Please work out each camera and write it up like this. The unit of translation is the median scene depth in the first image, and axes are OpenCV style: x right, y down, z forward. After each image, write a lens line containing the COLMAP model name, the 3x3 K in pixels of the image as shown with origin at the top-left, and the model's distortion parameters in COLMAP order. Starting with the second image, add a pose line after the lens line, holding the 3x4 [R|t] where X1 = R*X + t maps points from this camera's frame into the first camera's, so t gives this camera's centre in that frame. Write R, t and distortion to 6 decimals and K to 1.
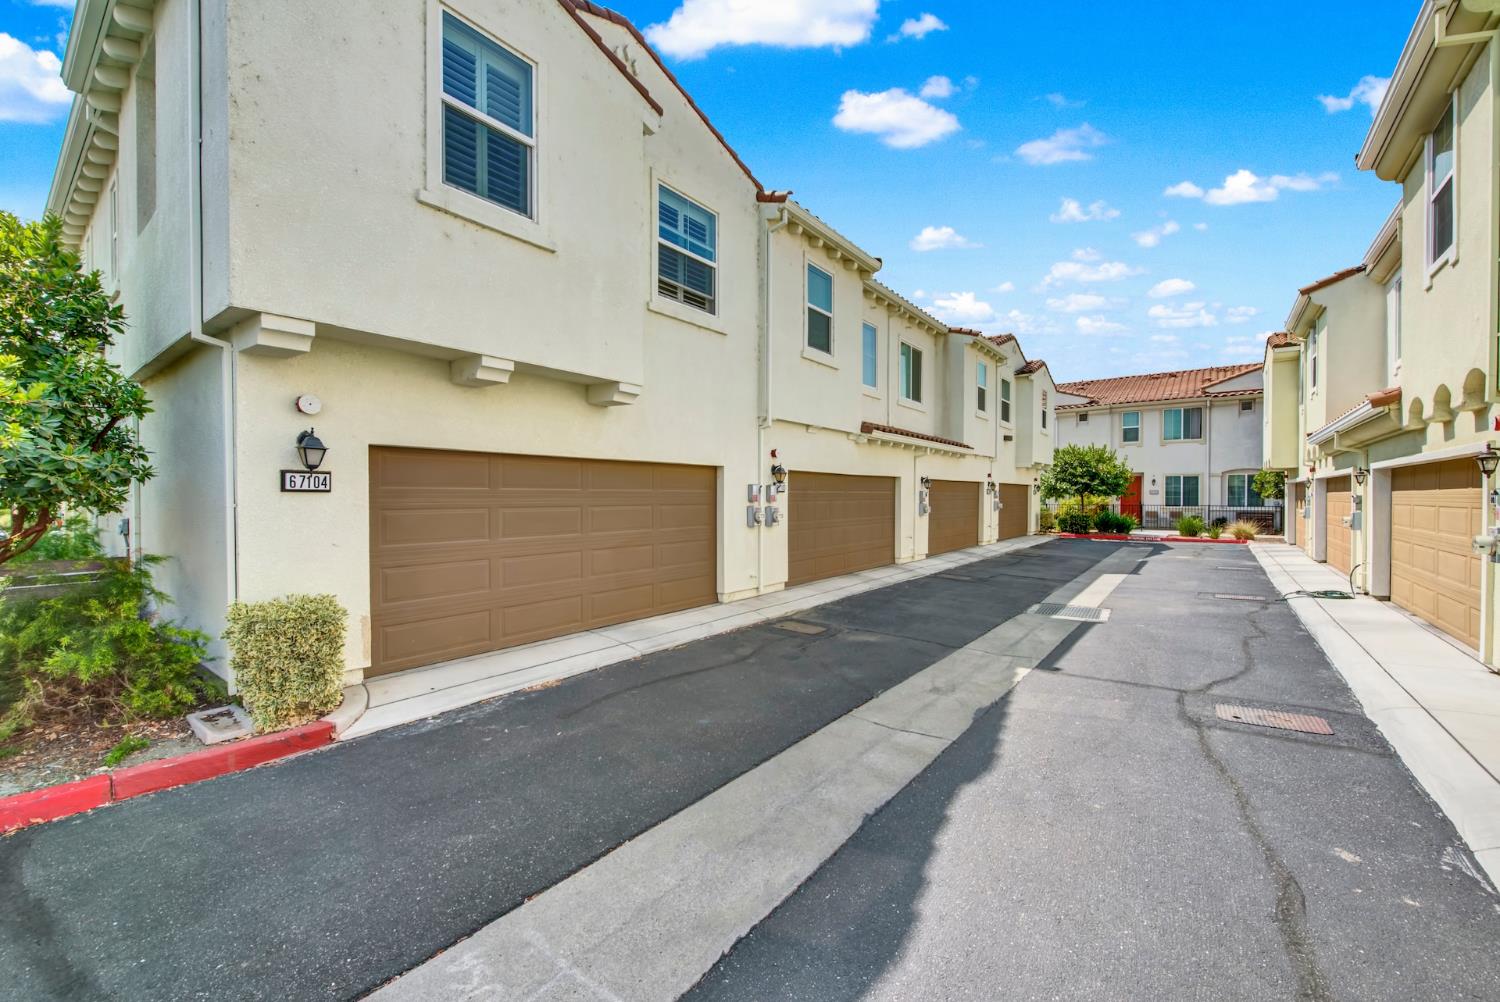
lens RADIAL K [[598.2, 0, 750.0], [0, 598.2, 501.0], [0, 0, 1]] dist [-0.001829, -0.000674]
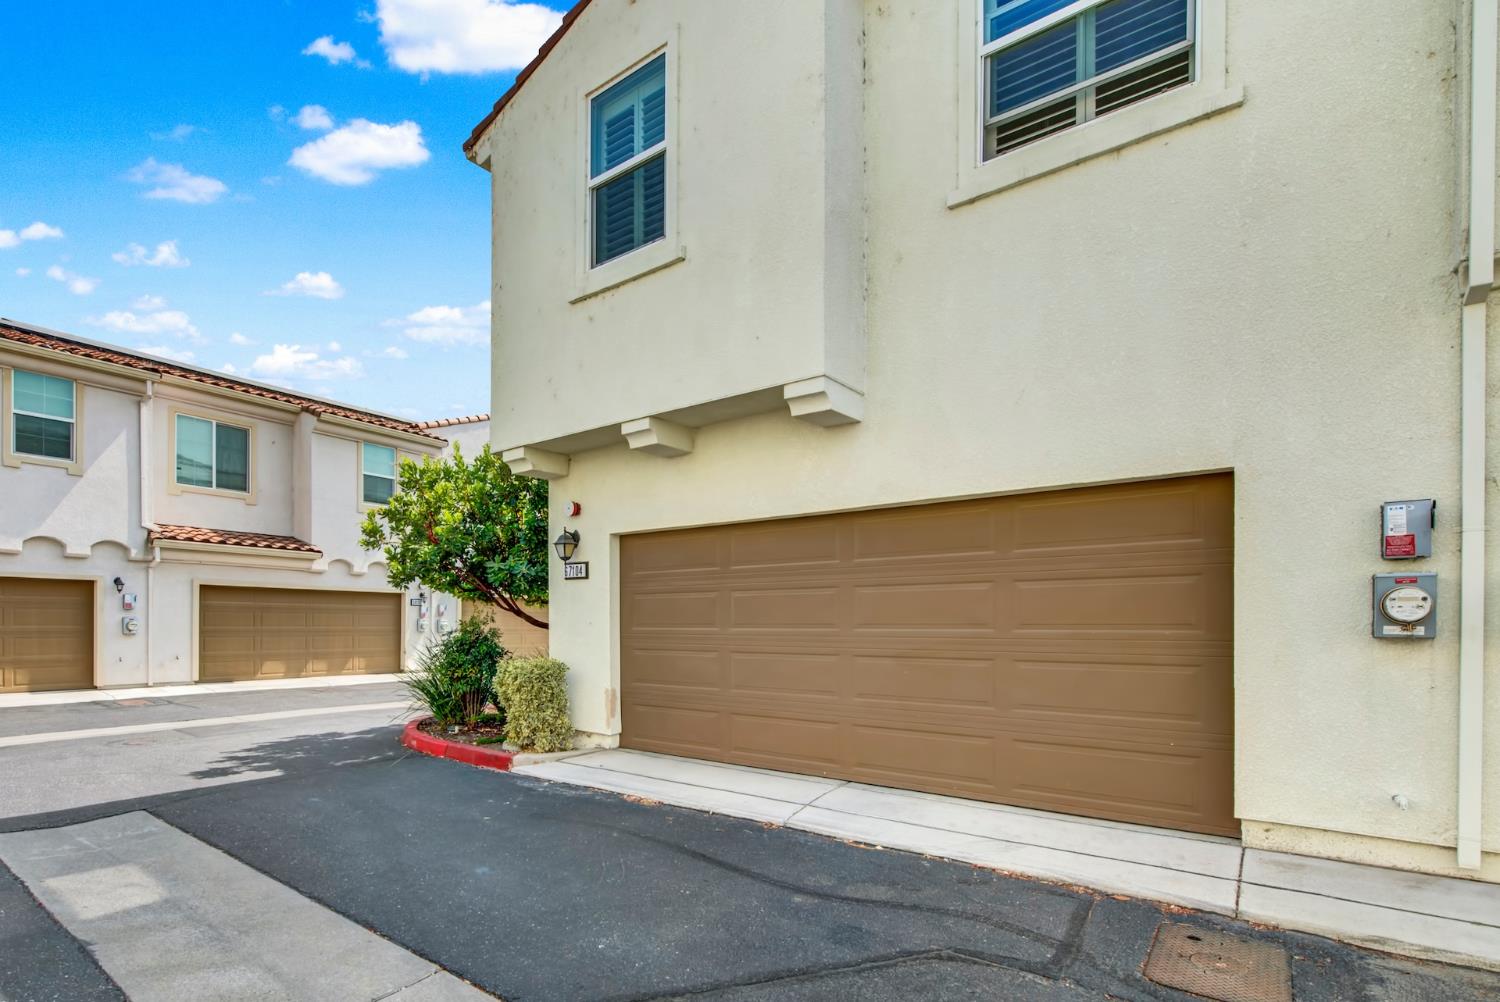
lens RADIAL K [[796.6, 0, 748.4], [0, 796.6, 630.5], [0, 0, 1]] dist [-0.001796, -0.000164]
pose [[-0.043849, 0.000952, -0.999038, 0.212578], [-0.010075, 0.999948, 0.001395, 0.020343], [0.998987, 0.010127, -0.043837, 0.340273]]
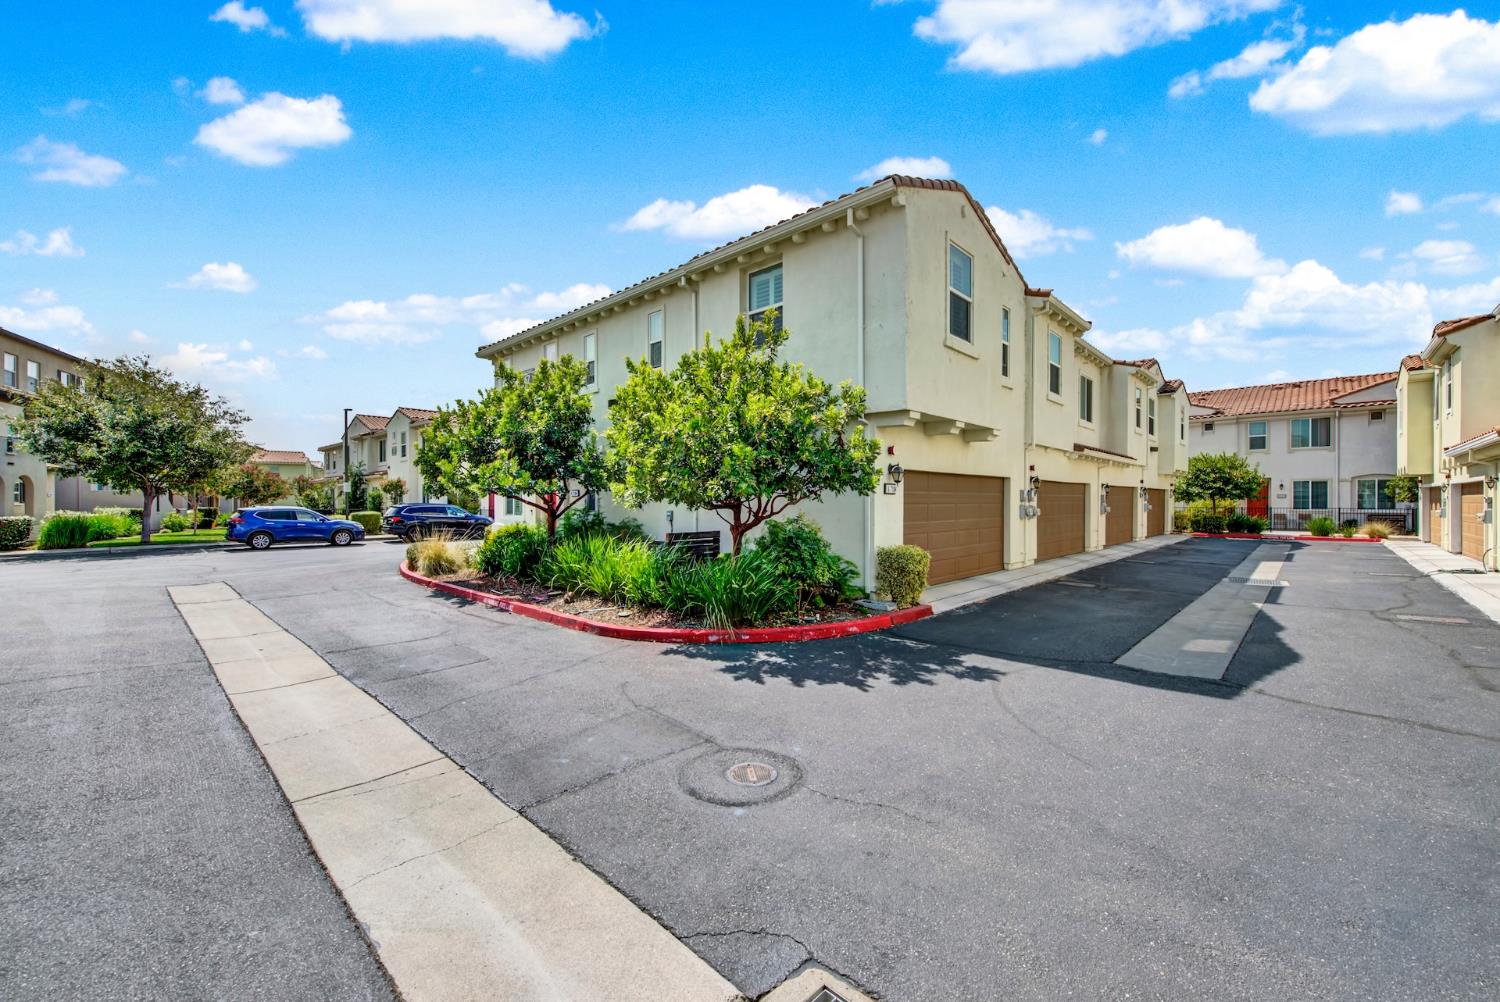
lens RADIAL K [[598.2, 0, 750.0], [0, 598.2, 501.0], [0, 0, 1]] dist [-0.001829, -0.000674]
pose [[0.994734, 0.000201, -0.102493, -0.250613], [-0.001055, 0.999965, -0.008278, 0.006104], [0.102488, 0.008343, 0.994699, -0.253743]]
